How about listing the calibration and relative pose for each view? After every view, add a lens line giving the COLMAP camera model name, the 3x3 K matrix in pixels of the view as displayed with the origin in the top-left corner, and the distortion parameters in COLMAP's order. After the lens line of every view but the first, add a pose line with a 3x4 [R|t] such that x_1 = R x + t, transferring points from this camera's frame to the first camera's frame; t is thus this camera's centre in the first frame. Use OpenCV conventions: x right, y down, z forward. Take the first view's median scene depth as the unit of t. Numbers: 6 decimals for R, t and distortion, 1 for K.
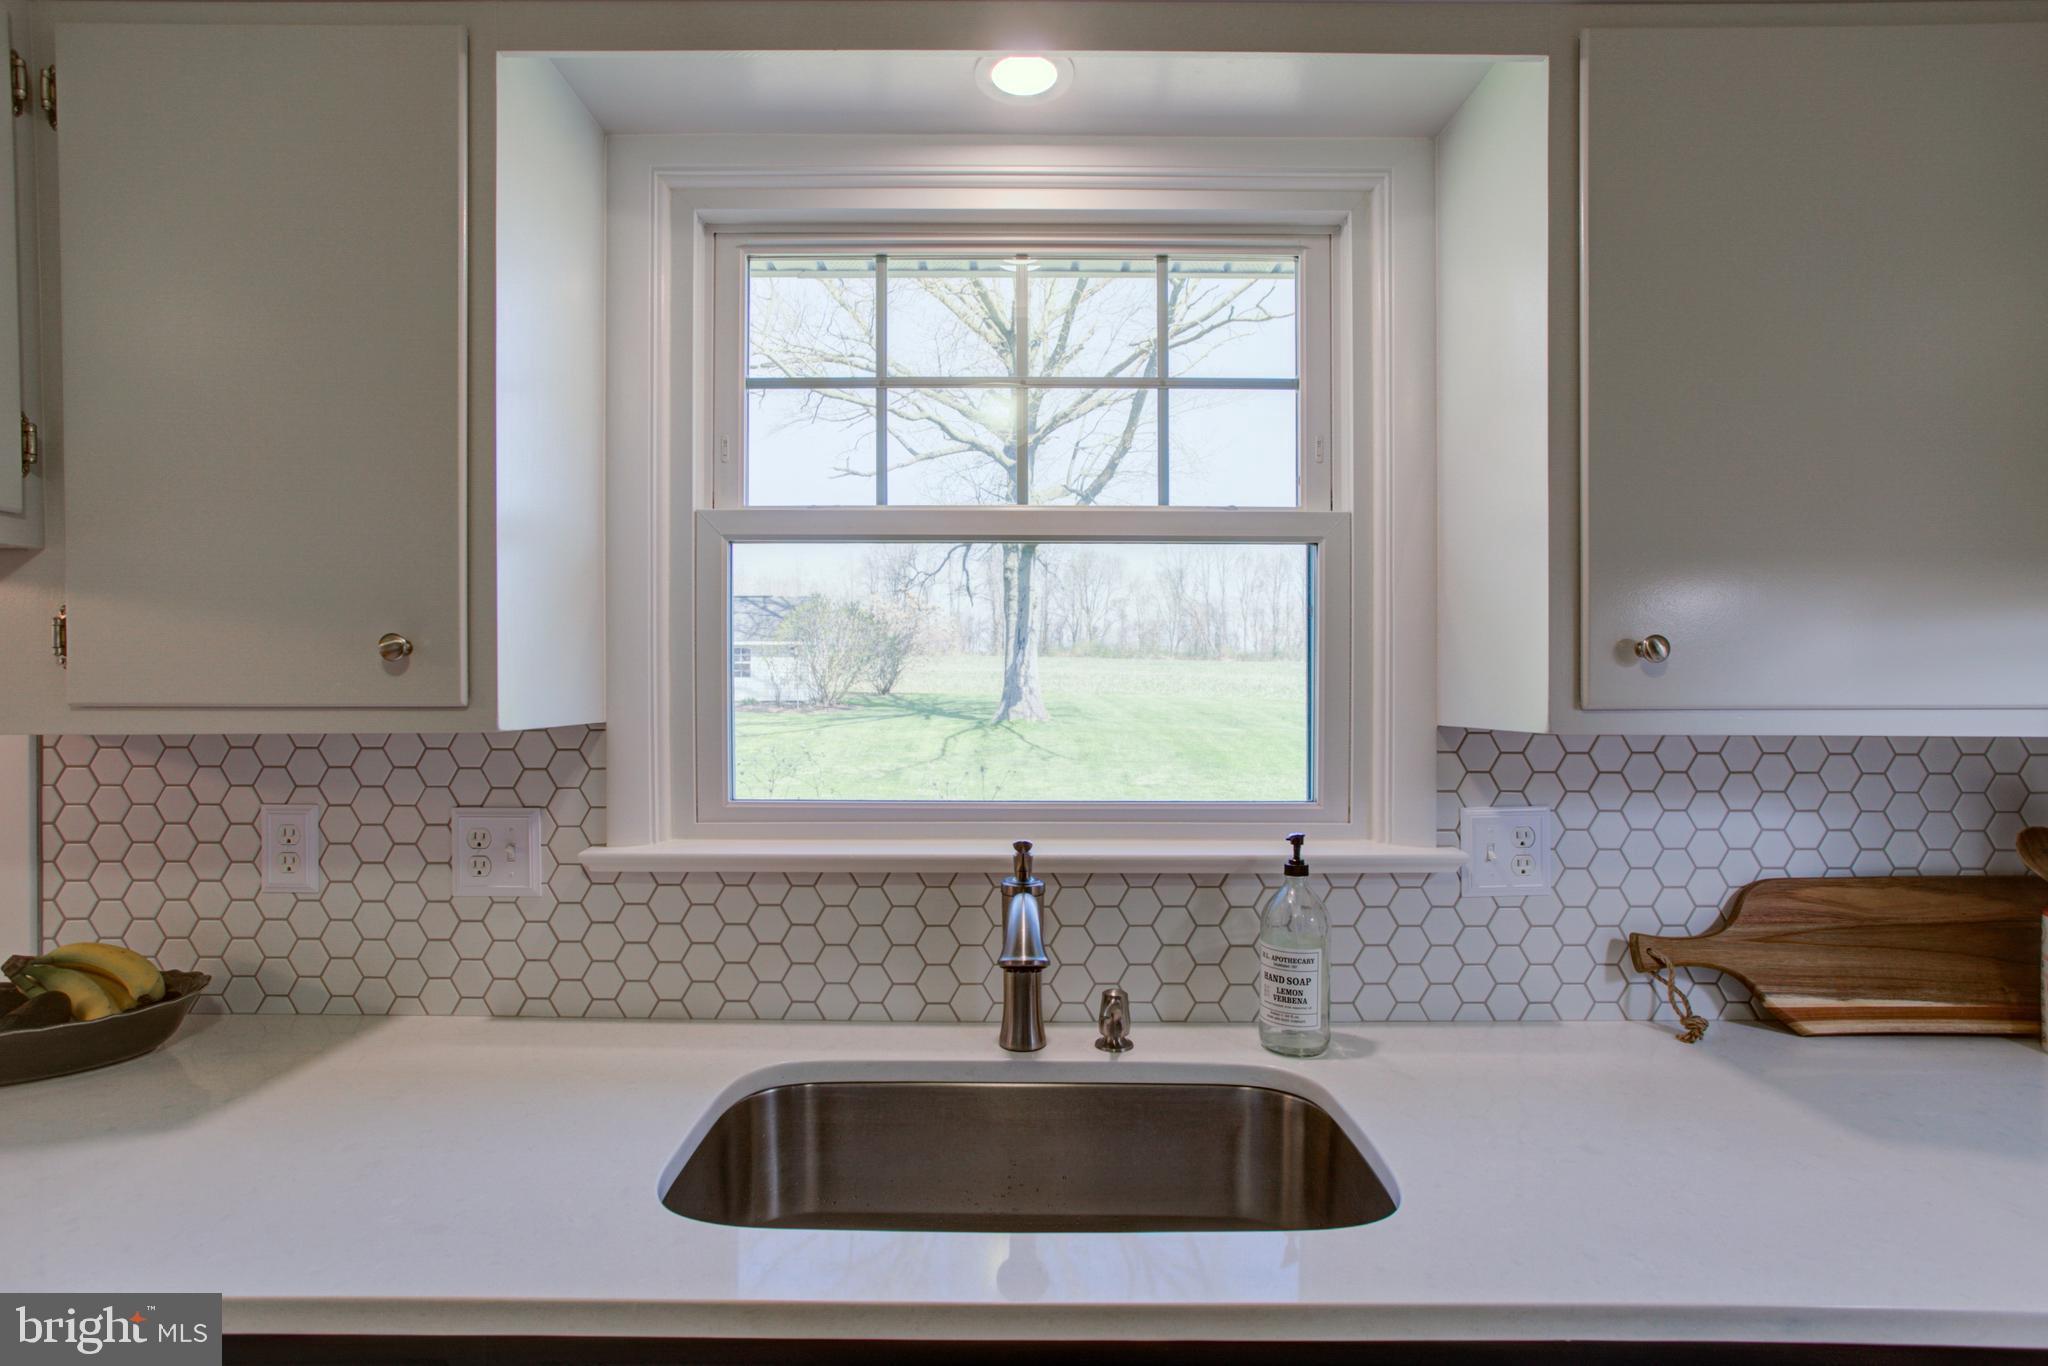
lens RADIAL K [[996.7, 0, 1020.3], [0, 996.7, 695.4], [0, 0, 1]] dist [-0.049480, 0.032536]
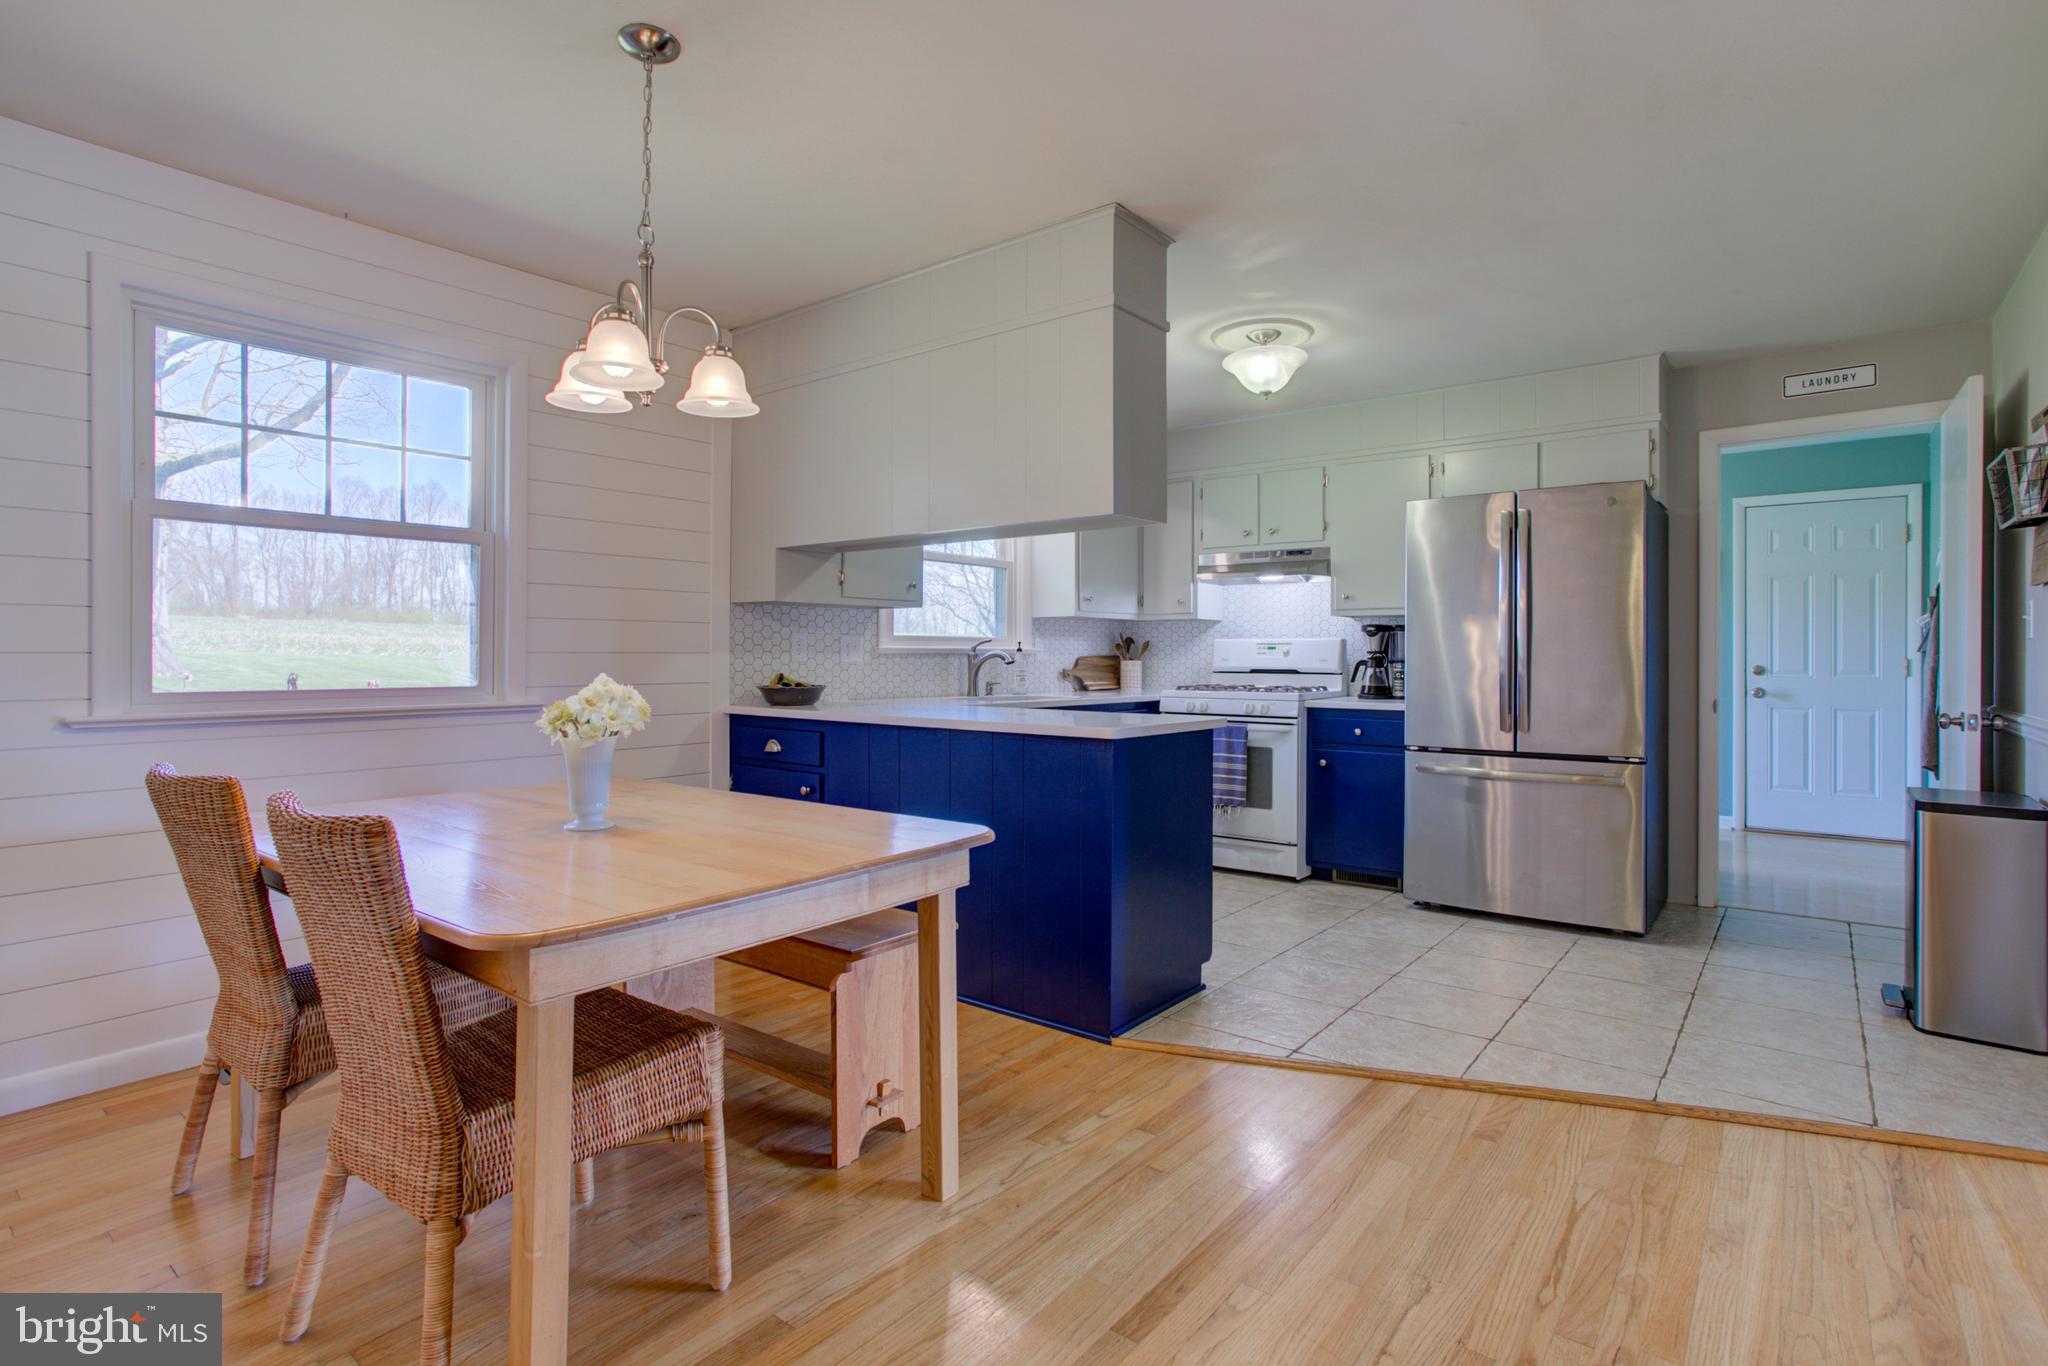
lens RADIAL K [[1021.3, 0, 1013.6], [0, 1021.3, 657.4], [0, 0, 1]] dist [-0.030044, 0.039354]
pose [[0.626109, -0.001111, 0.779735, -2.804383], [0.004009, 0.999990, -0.001795, 0.196463], [-0.779725, 0.004250, 0.626108, -1.502966]]
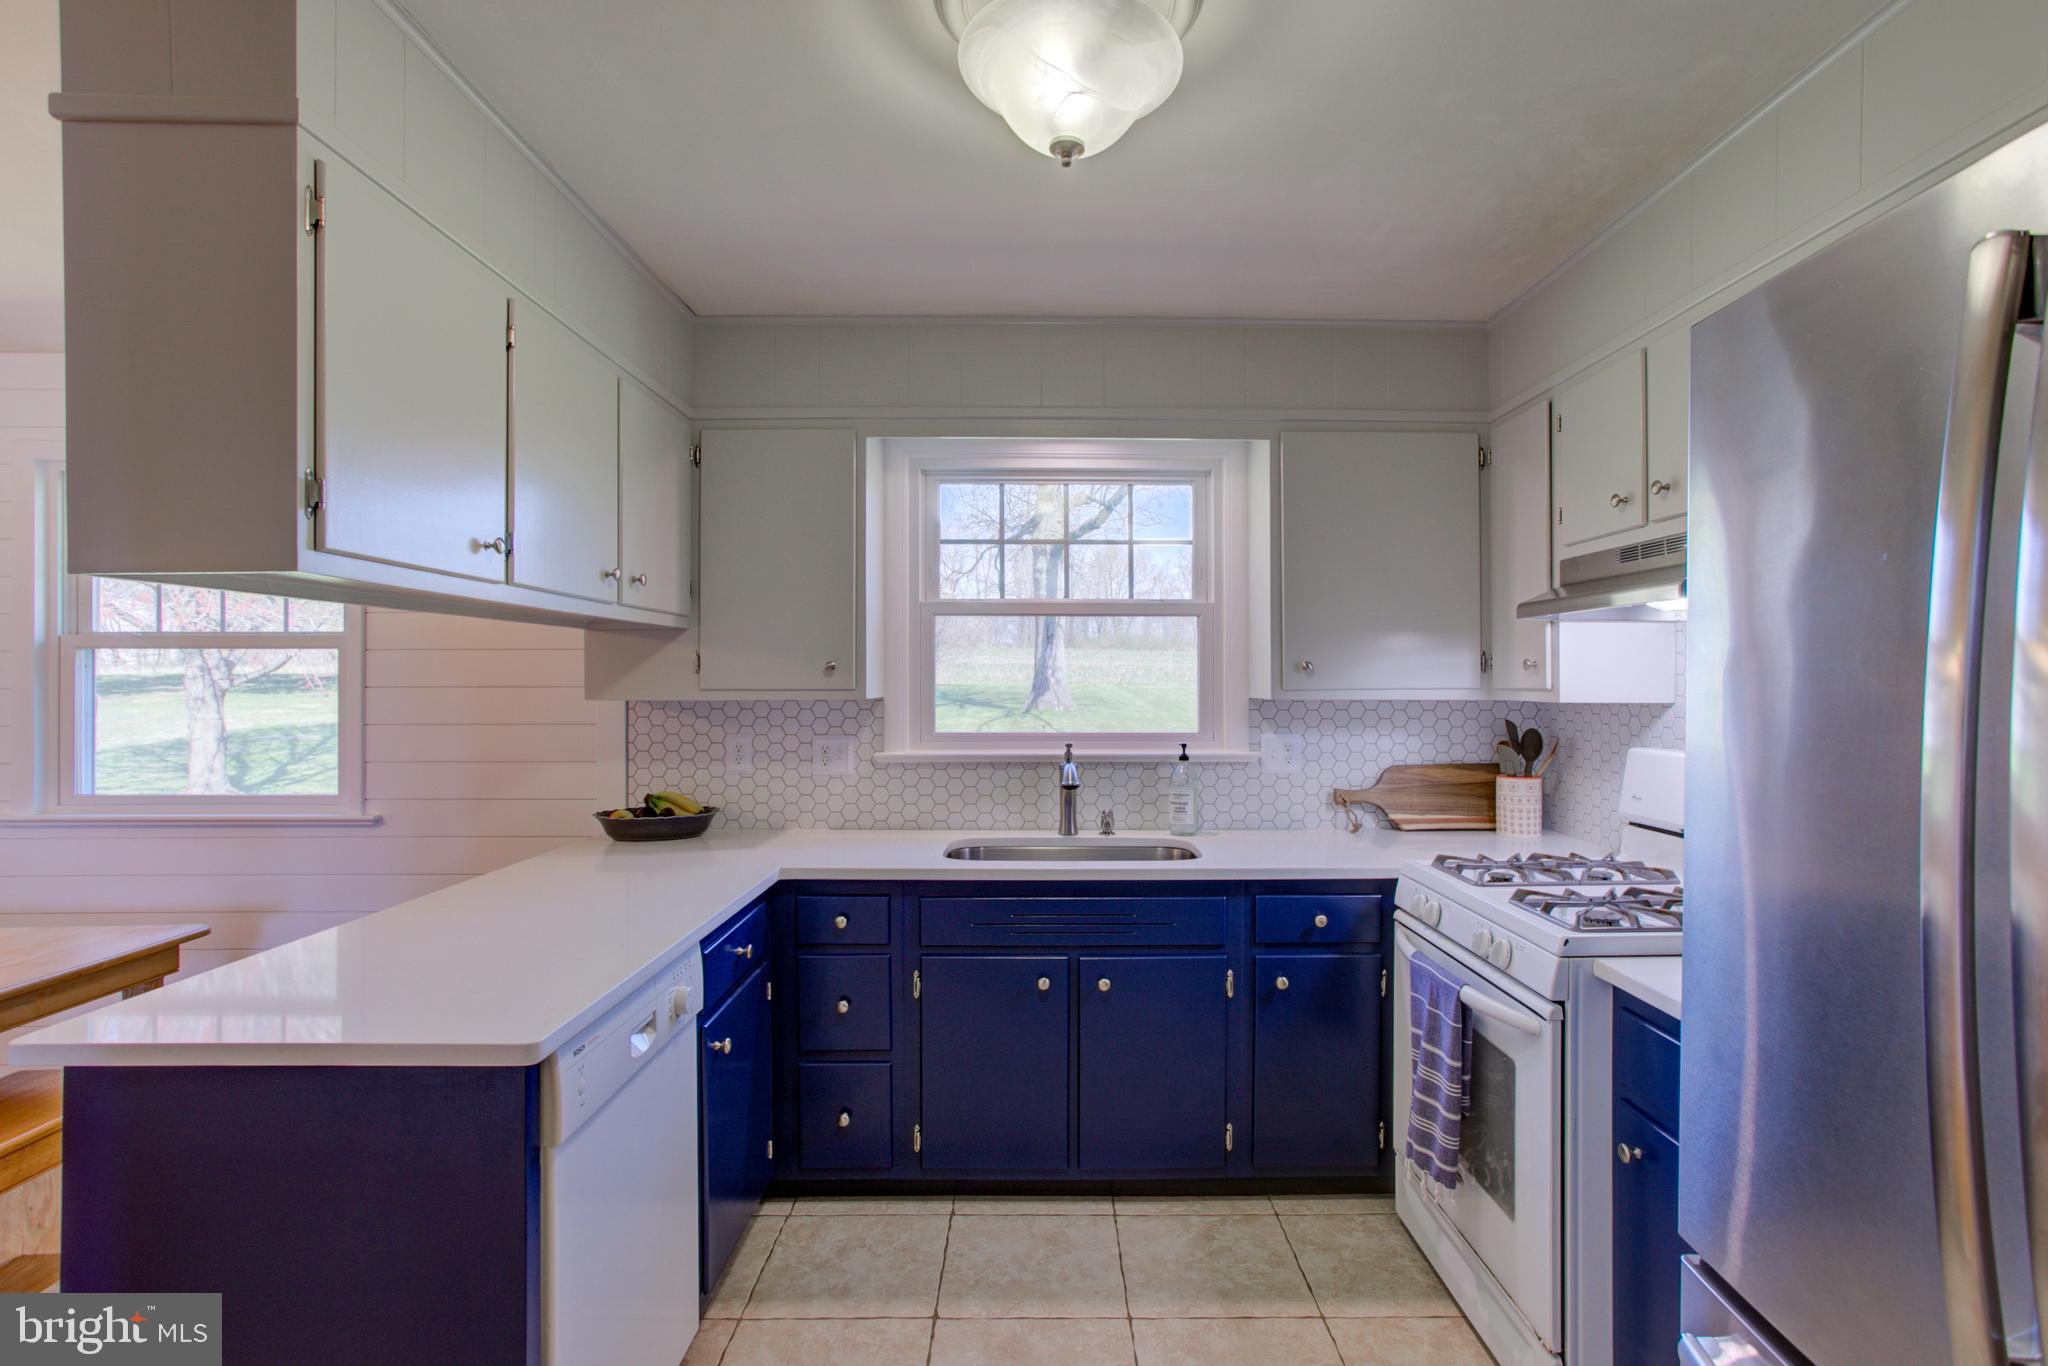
lens RADIAL K [[1004.6, 0, 1058.3], [0, 1004.6, 677.3], [0, 0, 1]] dist [-0.055894, 0.034916]
pose [[0.999914, -0.001394, 0.013055, -0.048567], [0.001509, 0.999960, -0.008835, 0.002879], [-0.013042, 0.008854, 0.999876, -1.290451]]
